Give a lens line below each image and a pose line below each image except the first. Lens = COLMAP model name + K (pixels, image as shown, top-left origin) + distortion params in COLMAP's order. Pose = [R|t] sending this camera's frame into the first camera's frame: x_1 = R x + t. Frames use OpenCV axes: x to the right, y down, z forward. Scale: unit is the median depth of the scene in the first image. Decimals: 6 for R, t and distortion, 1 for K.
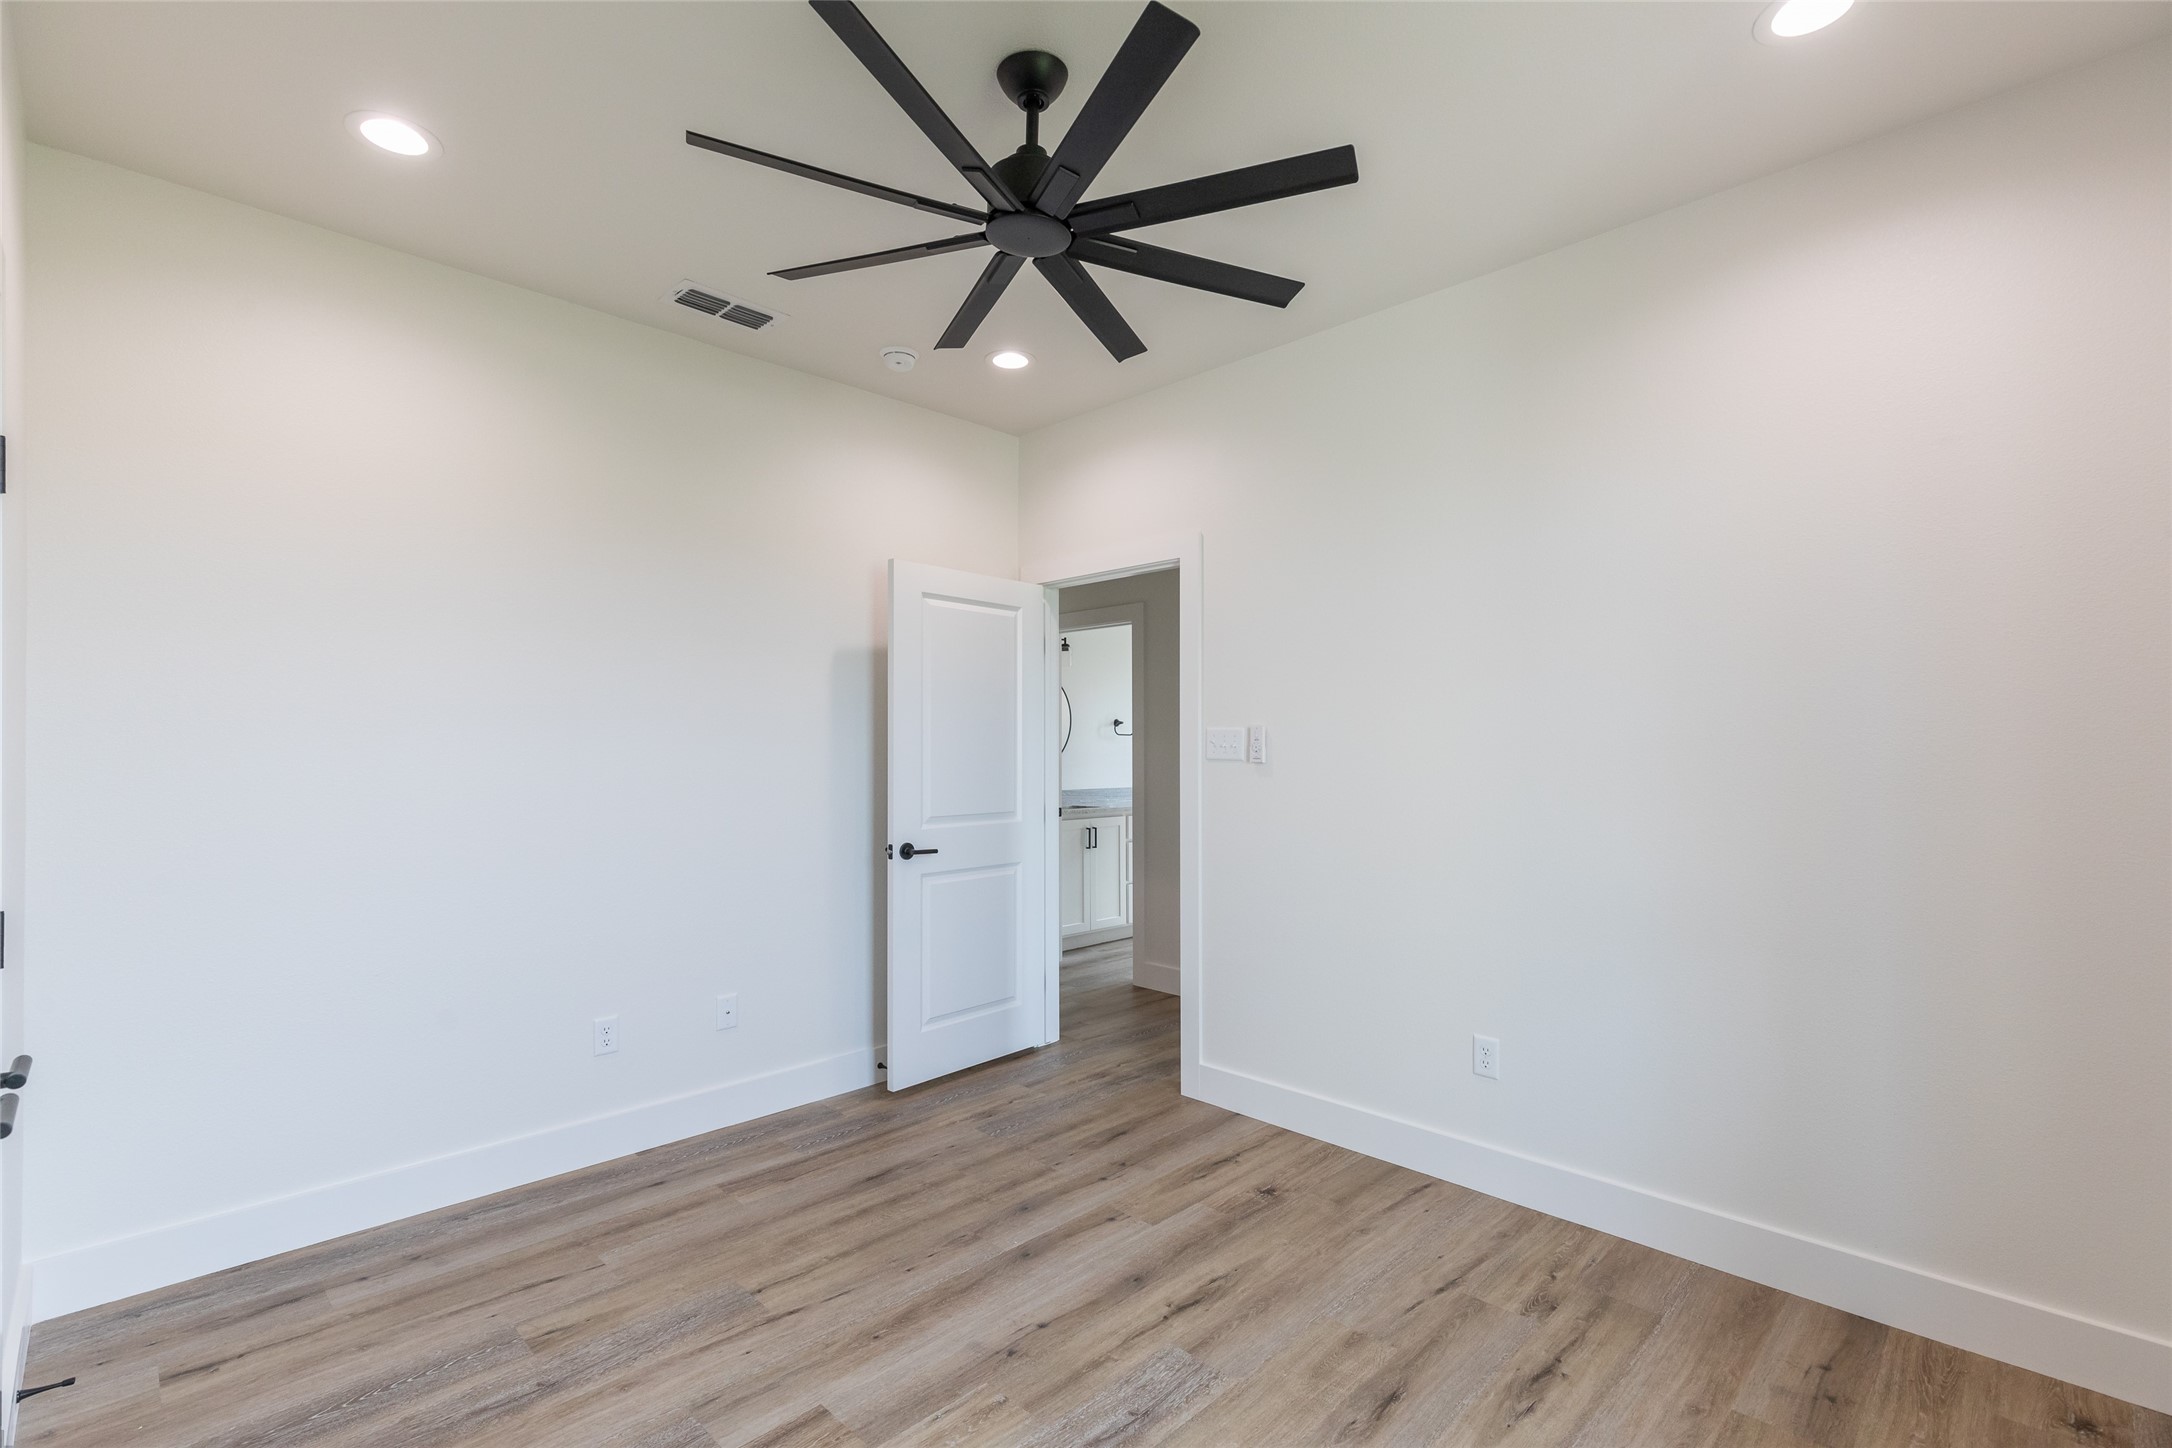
lens RADIAL K [[965.2, 0, 1086.0], [0, 965.2, 724.0], [0, 0, 1]] dist [-0.000420, -0.000210]
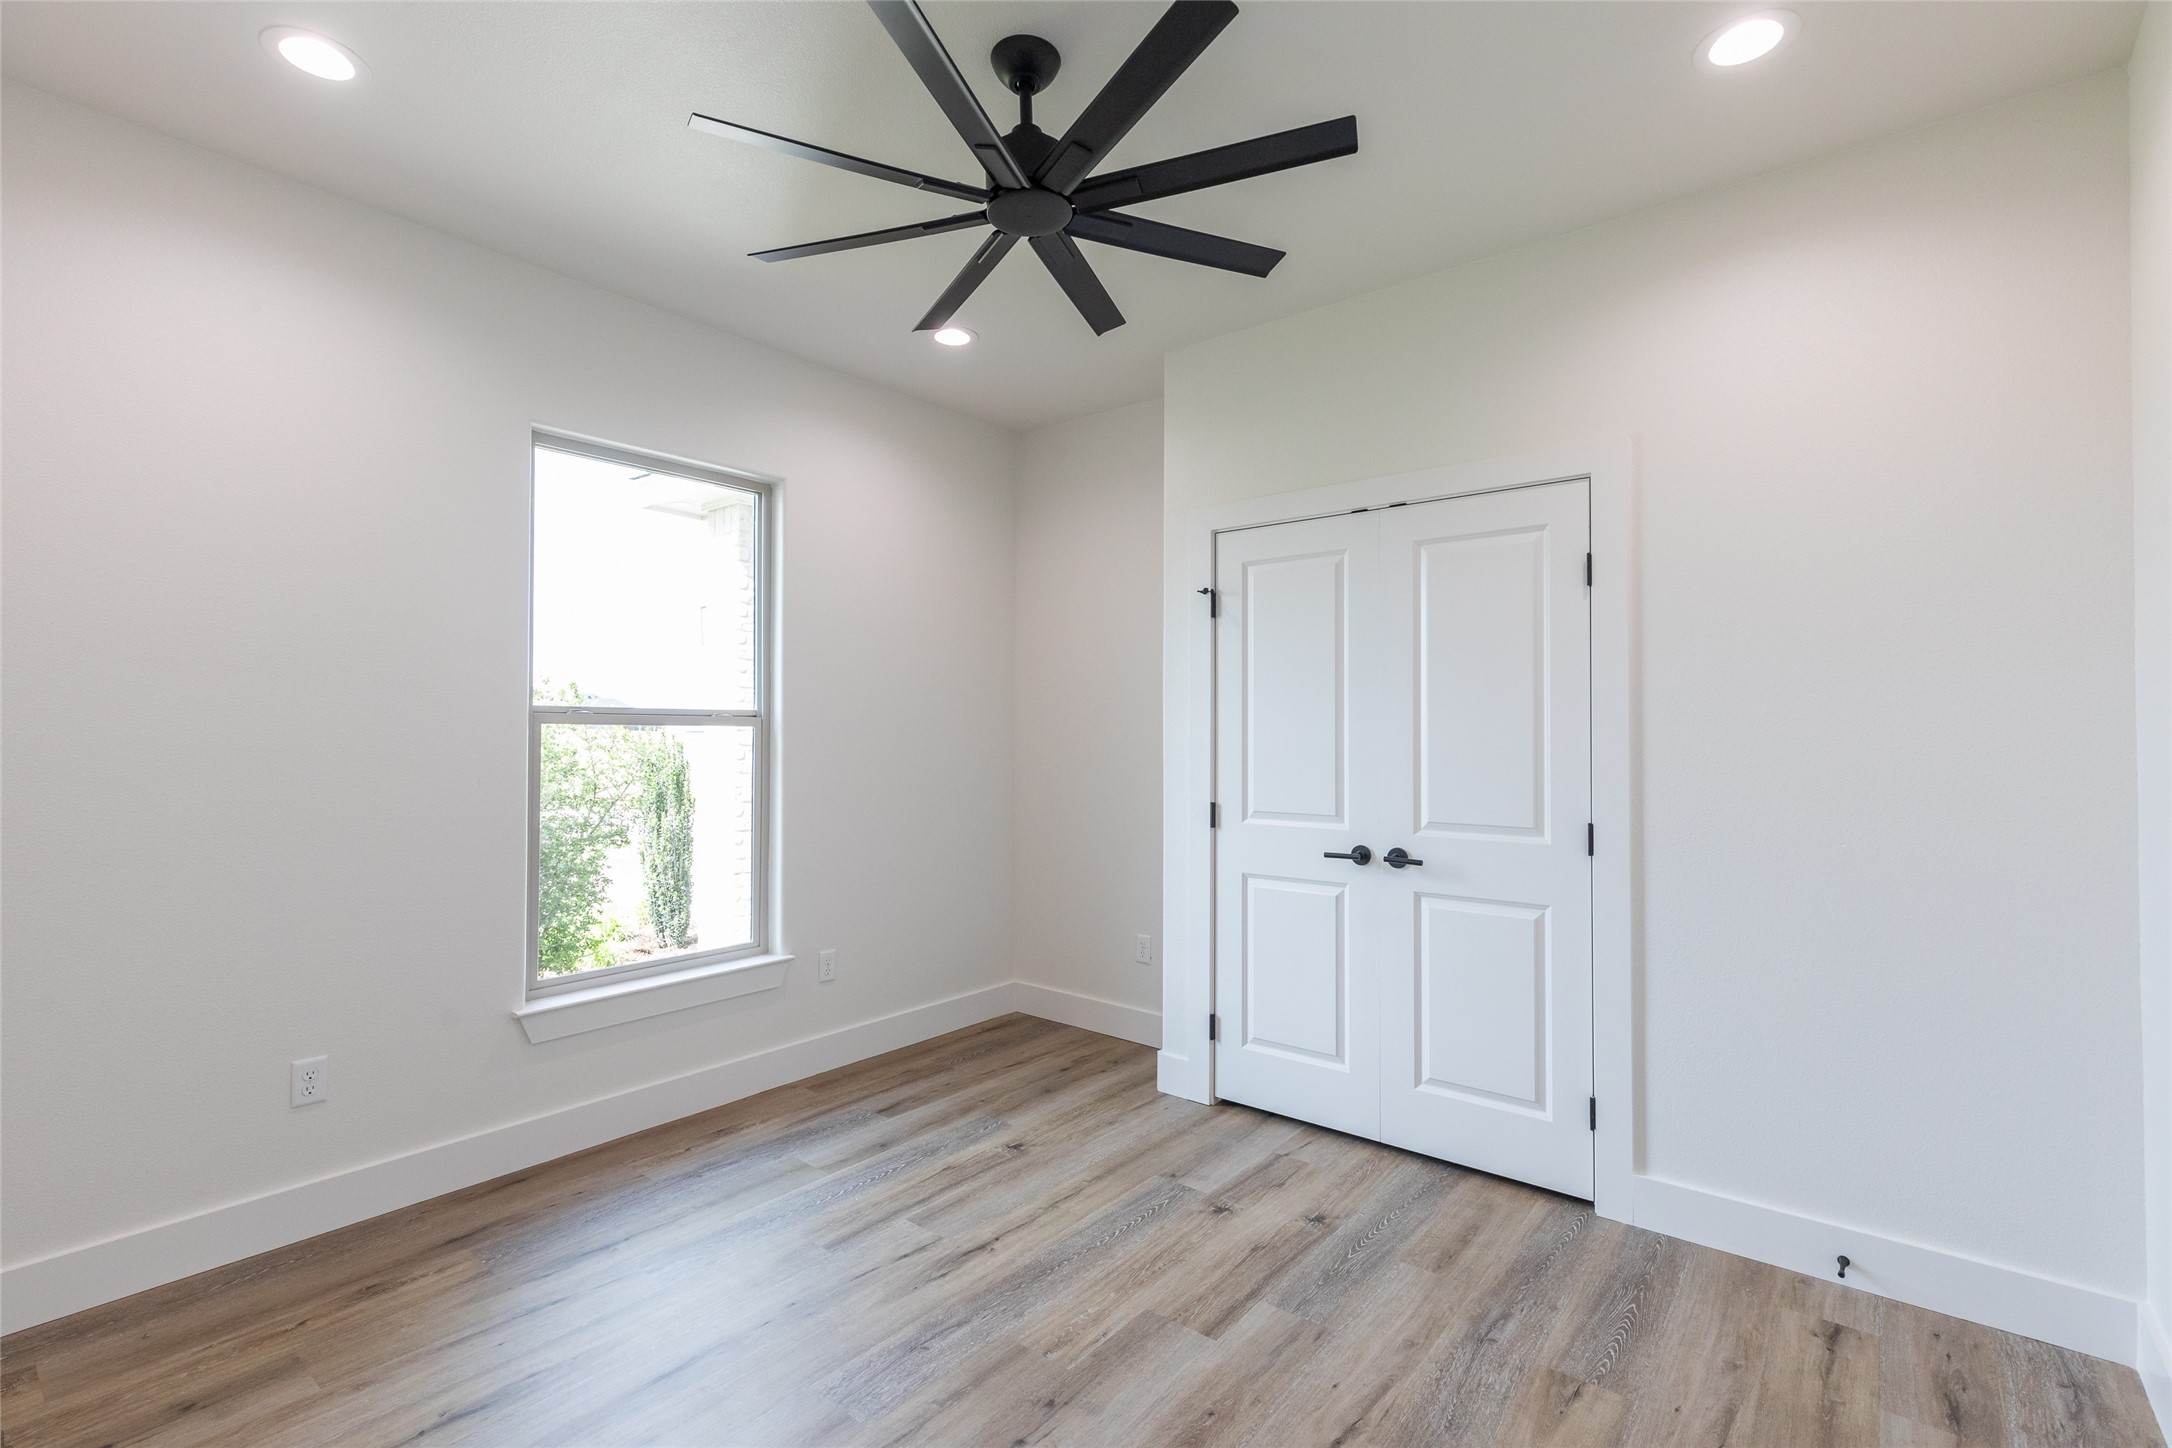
lens RADIAL K [[965.2, 0, 1086.0], [0, 965.2, 724.0], [0, 0, 1]] dist [-0.000420, -0.000210]
pose [[-0.994509, -0.002383, -0.104620, -0.015148], [0.000864, 0.999519, -0.030986, 0.046891], [0.104644, -0.030906, -0.994029, 1.973642]]
